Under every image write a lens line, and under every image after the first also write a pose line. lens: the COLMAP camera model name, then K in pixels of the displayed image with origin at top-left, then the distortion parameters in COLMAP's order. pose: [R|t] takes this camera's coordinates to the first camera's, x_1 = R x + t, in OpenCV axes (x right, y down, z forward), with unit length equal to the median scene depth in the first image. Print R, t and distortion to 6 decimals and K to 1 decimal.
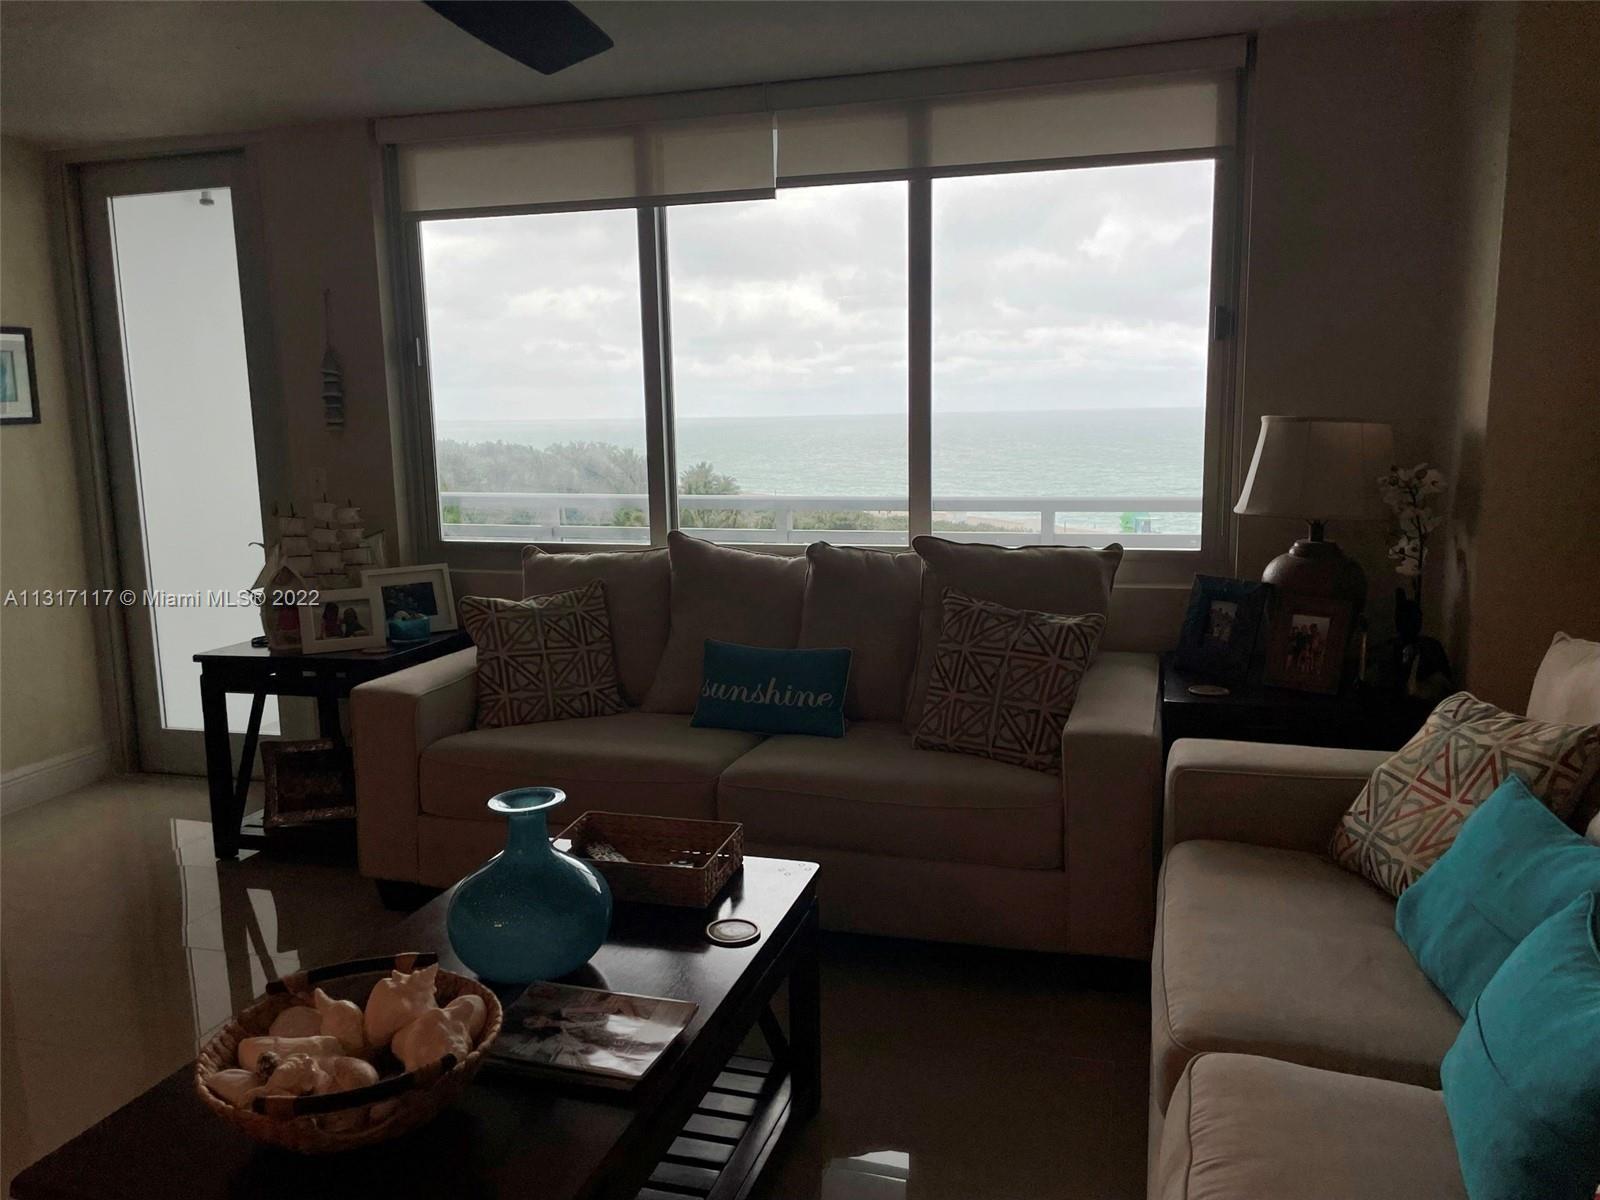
lens RADIAL K [[1219.2, 0, 803.7], [0, 1219.2, 597.3], [0, 0, 1]] dist [0.094003, -0.128221]
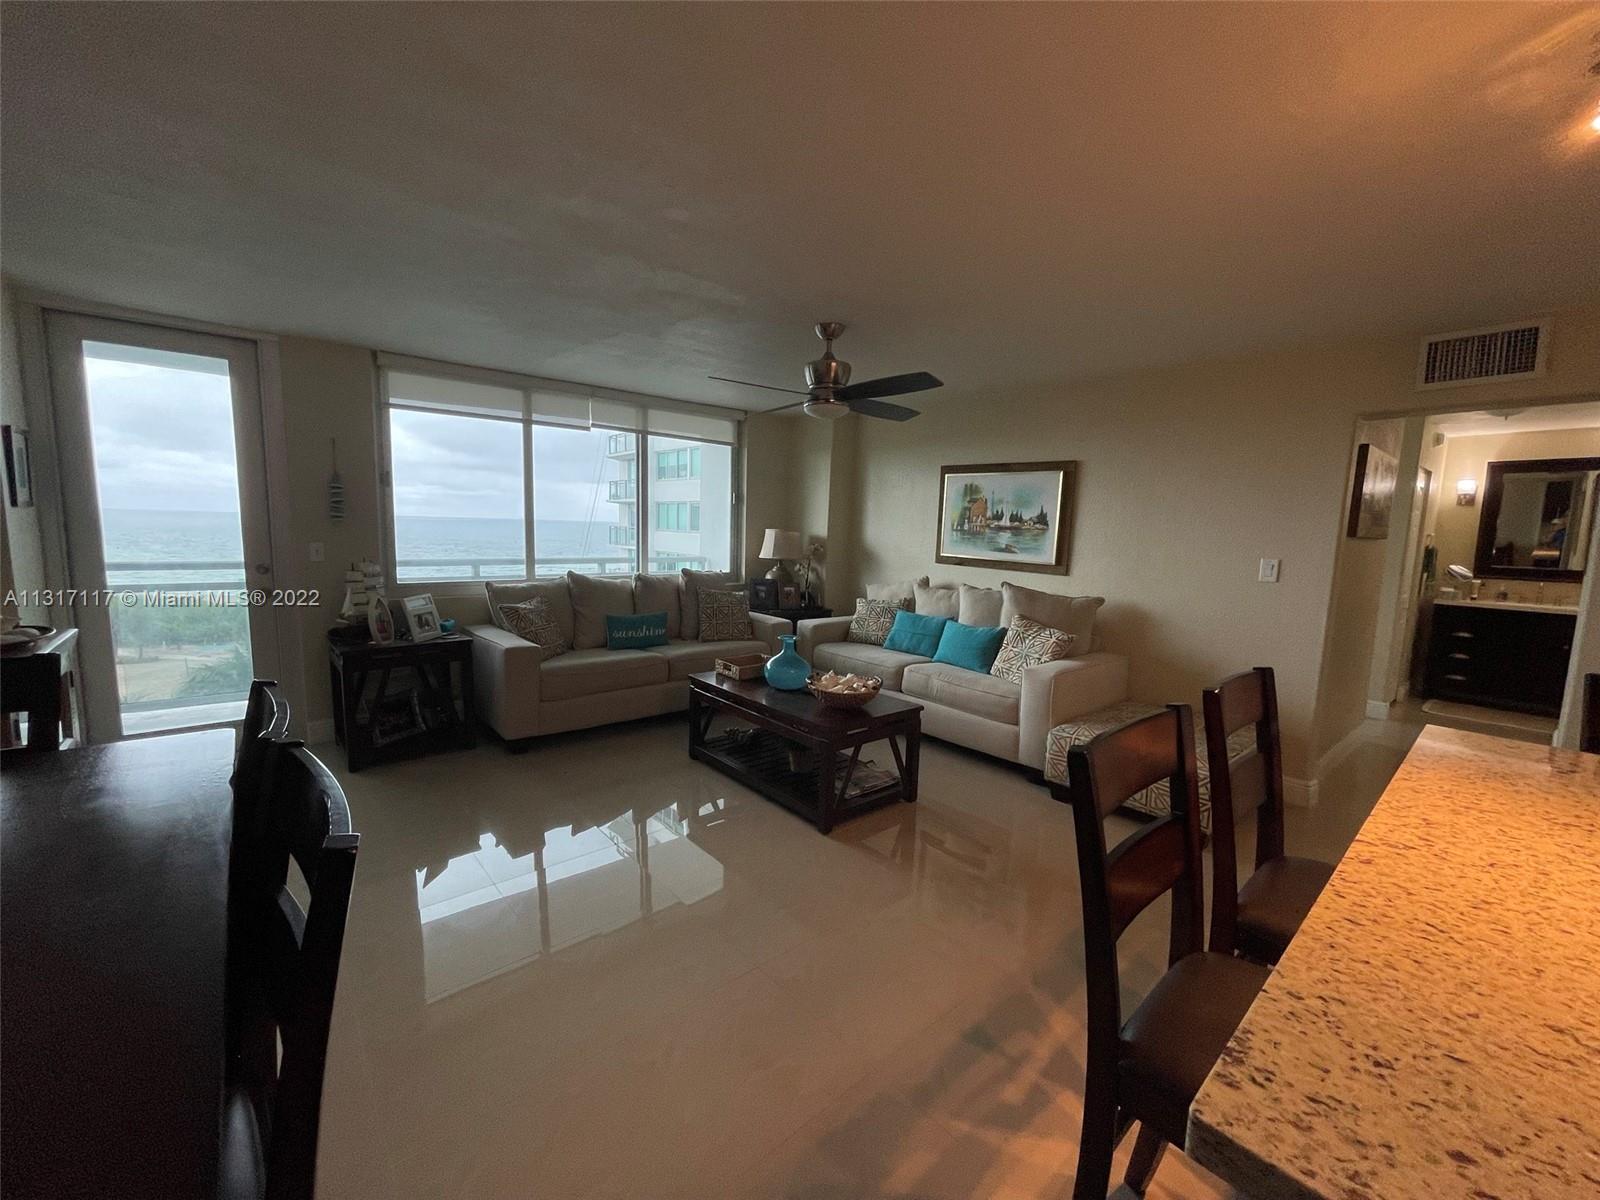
lens RADIAL K [[645.6, 0, 794.4], [0, 645.6, 601.9], [0, 0, 1]] dist [-0.000228, -0.002200]
pose [[0.544772, -0.067161, 0.835890, -0.871689], [0.089059, 0.995784, 0.021966, 0.013927], [-0.833842, 0.062477, 0.548457, 0.000117]]
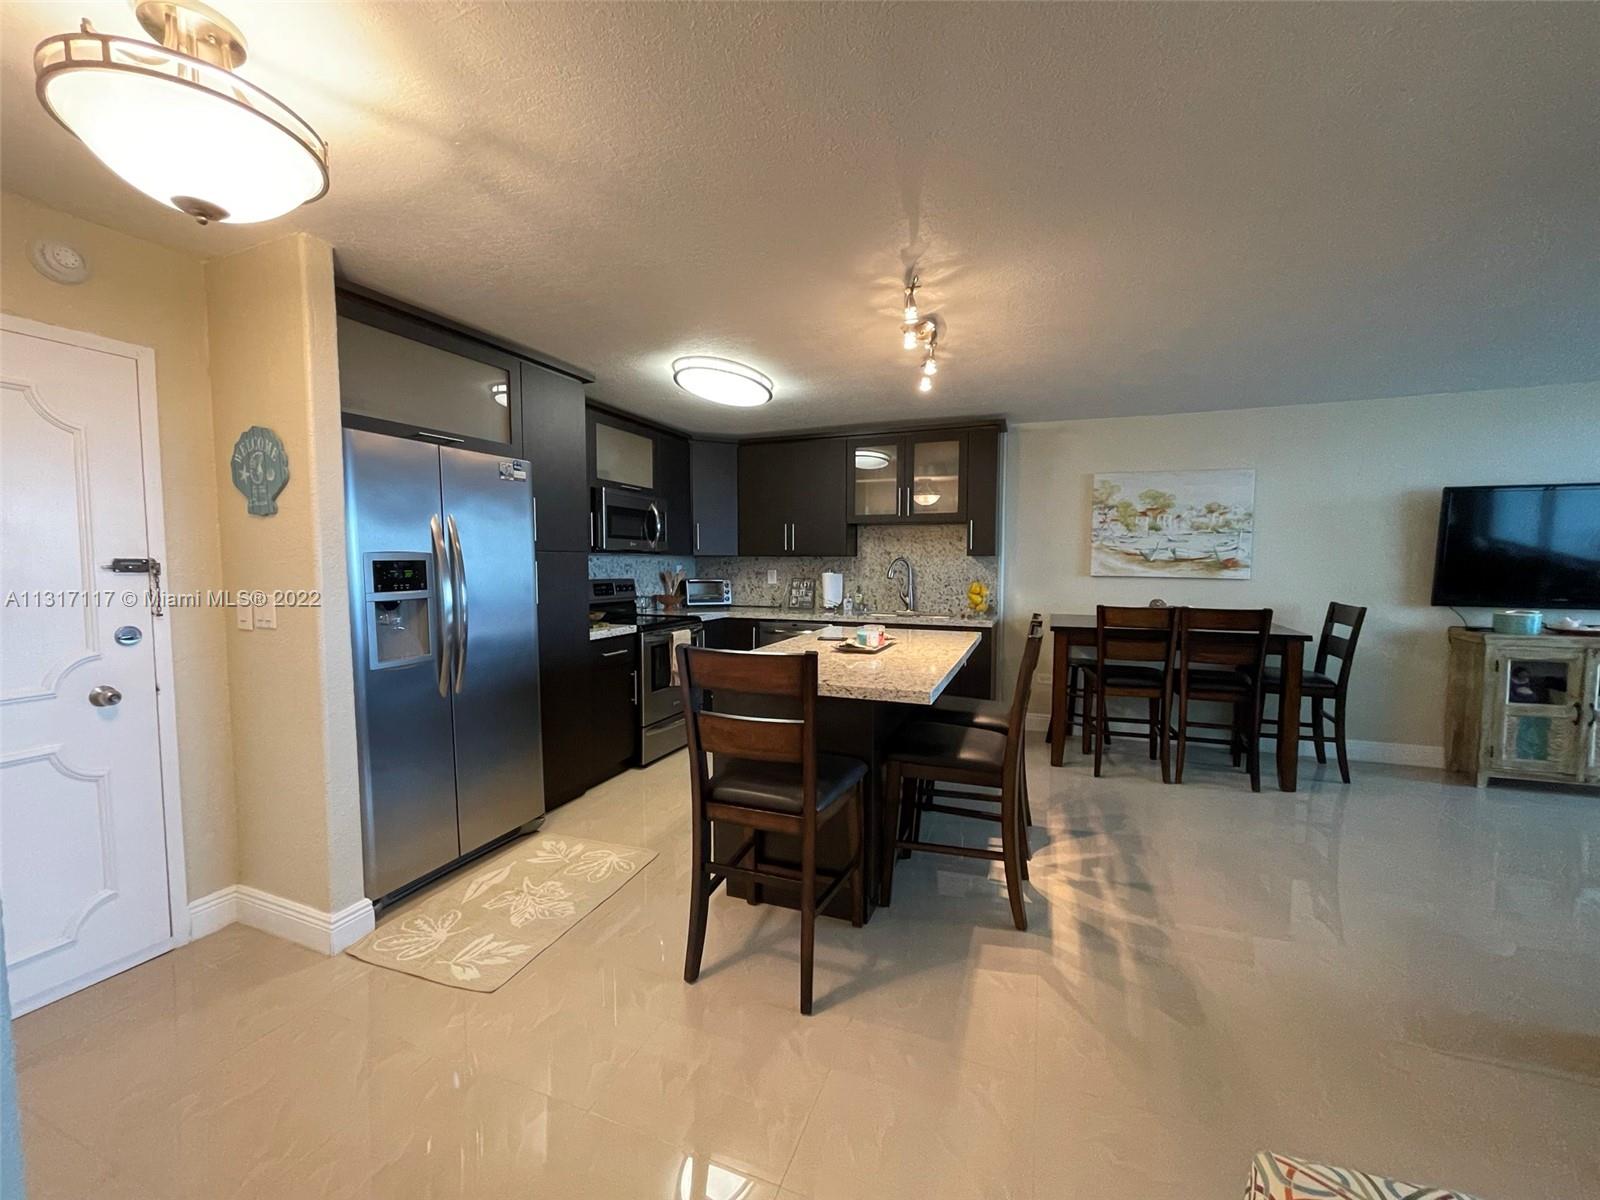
lens RADIAL K [[644.1, 0, 789.4], [0, 644.1, 598.6], [0, 0, 1]] dist [-0.017143, -0.000145]
pose [[-0.092506, 0.079593, -0.992526, 0.231742], [-0.150034, 0.984305, 0.092917, 0.041450], [0.984344, 0.157508, -0.079113, -0.195416]]
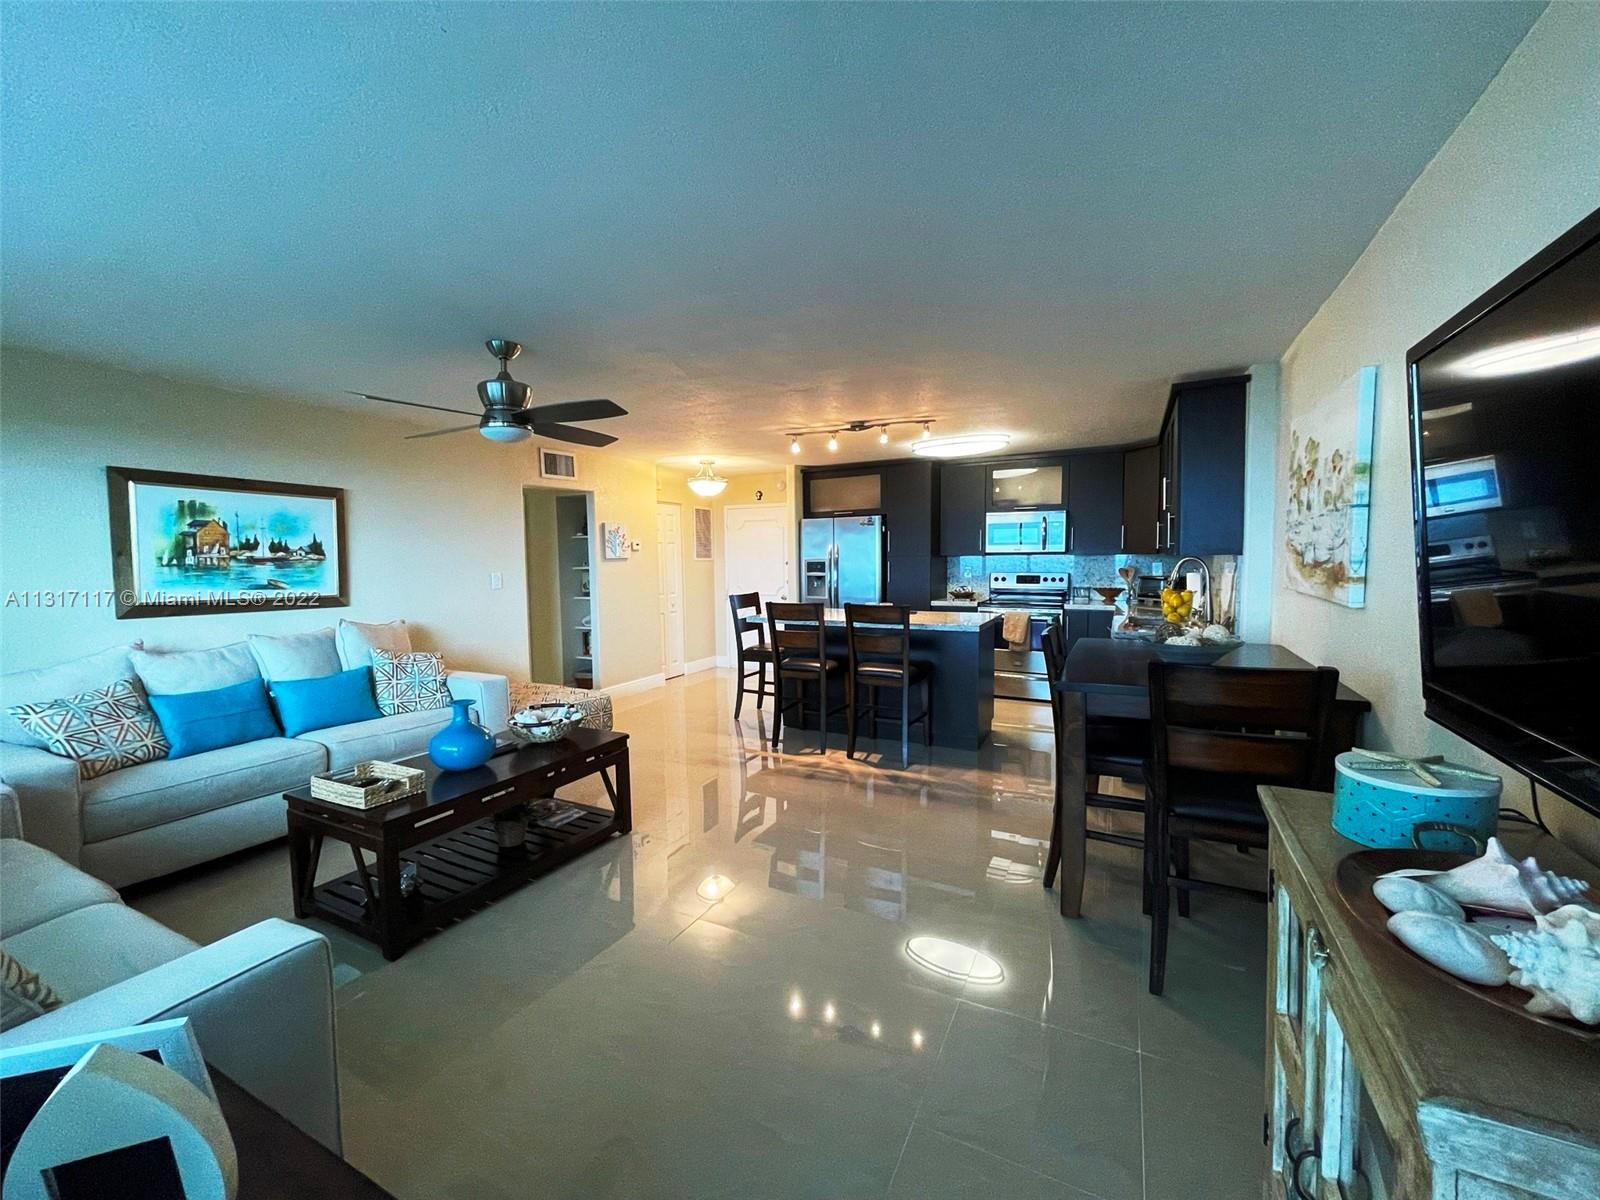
lens RADIAL K [[648.4, 0, 794.4], [0, 648.4, 592.9], [0, 0, 1]] dist [-0.004813, 0.000368]
pose [[-0.981319, 0.022385, 0.191080, -0.621049], [0.061529, 0.977561, 0.201466, -0.157189], [-0.182282, 0.209459, -0.960677, 1.105349]]
